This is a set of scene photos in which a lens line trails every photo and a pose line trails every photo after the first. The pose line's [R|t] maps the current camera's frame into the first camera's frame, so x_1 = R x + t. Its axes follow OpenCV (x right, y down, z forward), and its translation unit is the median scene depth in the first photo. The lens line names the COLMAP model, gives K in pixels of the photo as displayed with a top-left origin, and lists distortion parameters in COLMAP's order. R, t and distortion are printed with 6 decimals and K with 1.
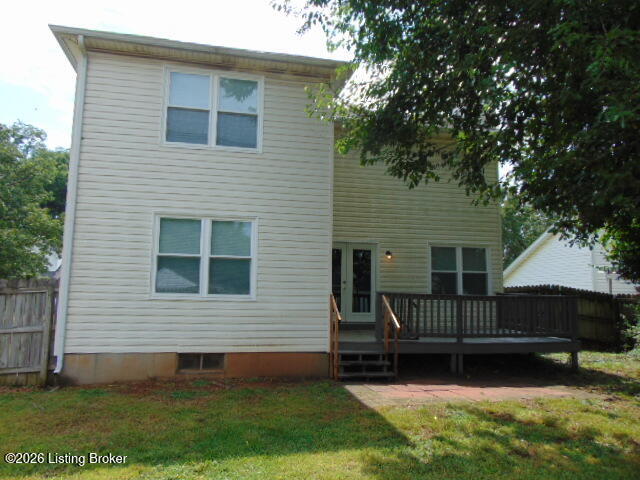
lens RADIAL K [[475.9, 0, 319.9], [0, 475.9, 239.1], [0, 0, 1]] dist [-0.009526, 0.024314]
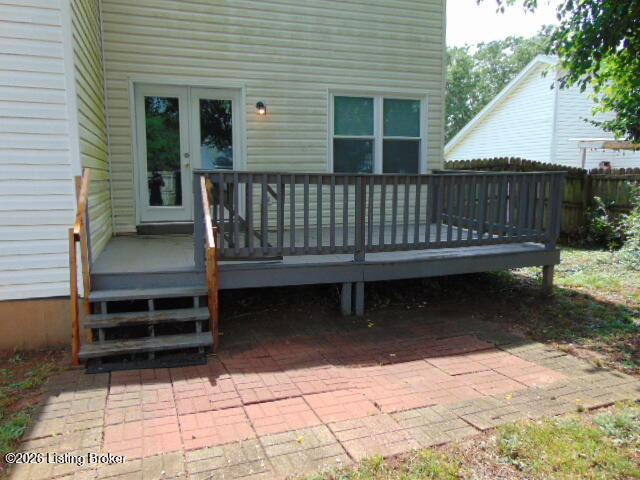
lens RADIAL K [[475.9, 0, 318.0], [0, 475.9, 242.4], [0, 0, 1]] dist [-0.009526, 0.024314]
pose [[0.994001, -0.033148, 0.104223, 0.199297], [0.005927, 0.967889, 0.251309, 0.061980], [-0.109206, -0.249184, 0.962279, 0.506342]]
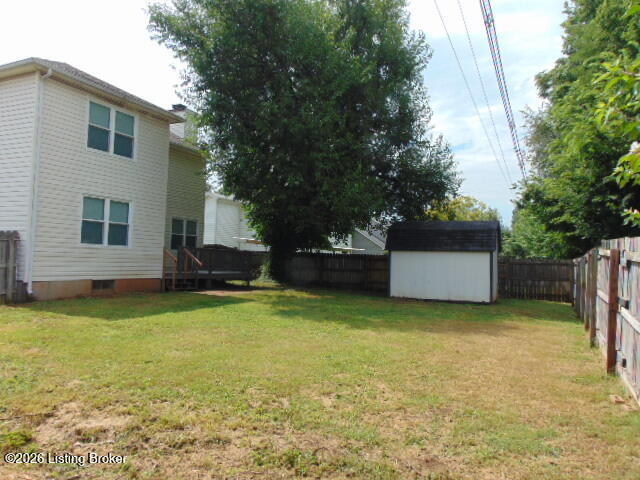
lens RADIAL K [[475.9, 0, 314.0], [0, 475.9, 244.0], [0, 0, 1]] dist [-0.009526, 0.024314]
pose [[0.630089, 0.033568, 0.775797, -0.992305], [-0.118832, 0.991466, 0.053613, -0.058251], [-0.767376, -0.125970, 0.628701, -0.555805]]
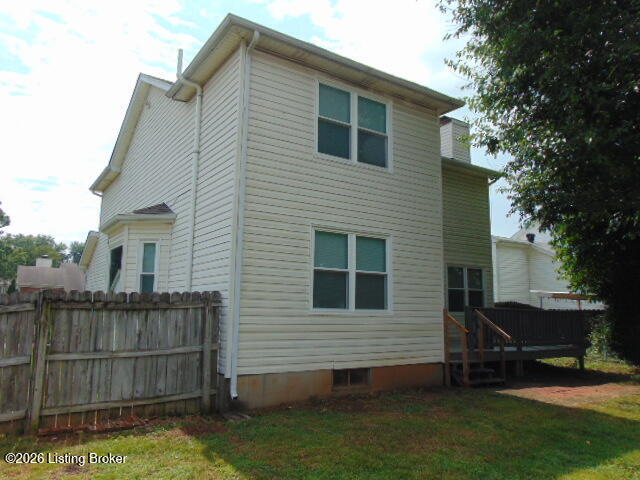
lens RADIAL K [[475.9, 0, 318.9], [0, 475.9, 239.2], [0, 0, 1]] dist [-0.009526, 0.024314]
pose [[0.933935, 0.052337, 0.353591, -0.619861], [-0.042692, 0.998474, -0.035027, 0.006481], [-0.354884, 0.017618, 0.934744, 0.081952]]
